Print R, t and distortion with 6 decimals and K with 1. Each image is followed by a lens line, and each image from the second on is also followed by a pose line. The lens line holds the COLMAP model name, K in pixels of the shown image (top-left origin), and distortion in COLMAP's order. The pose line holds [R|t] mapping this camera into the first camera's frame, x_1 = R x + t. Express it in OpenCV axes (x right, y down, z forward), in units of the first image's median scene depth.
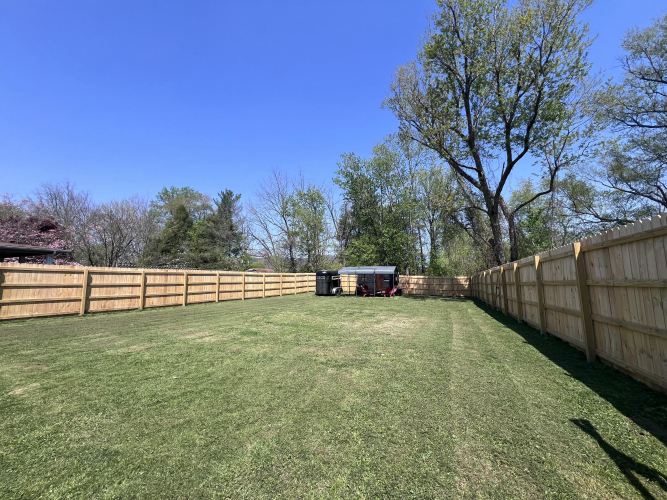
lens RADIAL K [[264.8, 0, 332.0], [0, 264.8, 249.6], [0, 0, 1]] dist [-0.000756, 0.000405]
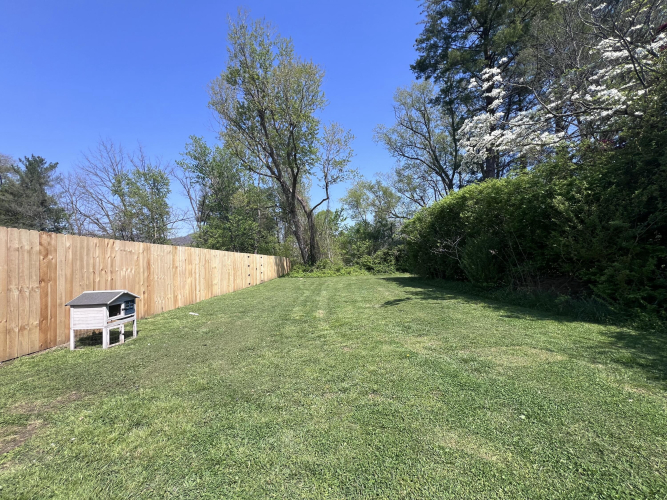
lens RADIAL K [[264.8, 0, 336.2], [0, 264.8, 249.1], [0, 0, 1]] dist [-0.000756, 0.000405]
pose [[0.915606, 0.000941, 0.402075, 0.142698], [-0.030861, 0.997212, 0.067942, -0.024403], [-0.400890, -0.074616, 0.913082, -0.156838]]
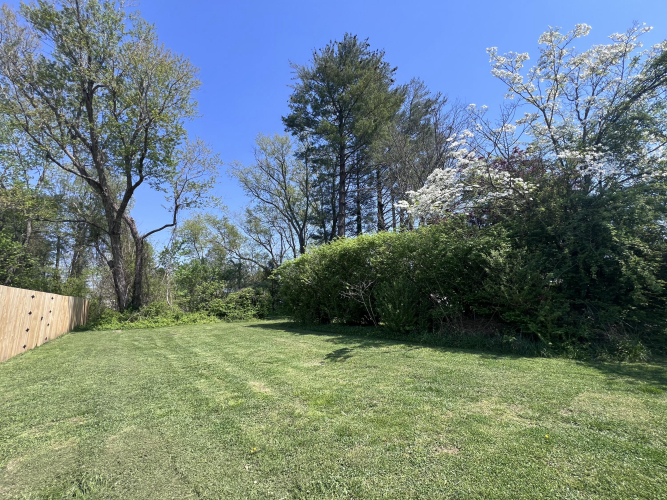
lens RADIAL K [[264.8, 0, 335.0], [0, 264.8, 249.9], [0, 0, 1]] dist [-0.000756, 0.000405]
pose [[0.504435, 0.164320, 0.847670, 0.113230], [-0.094119, 0.986339, -0.135192, -0.014553], [-0.858305, -0.011586, 0.513010, -0.076072]]
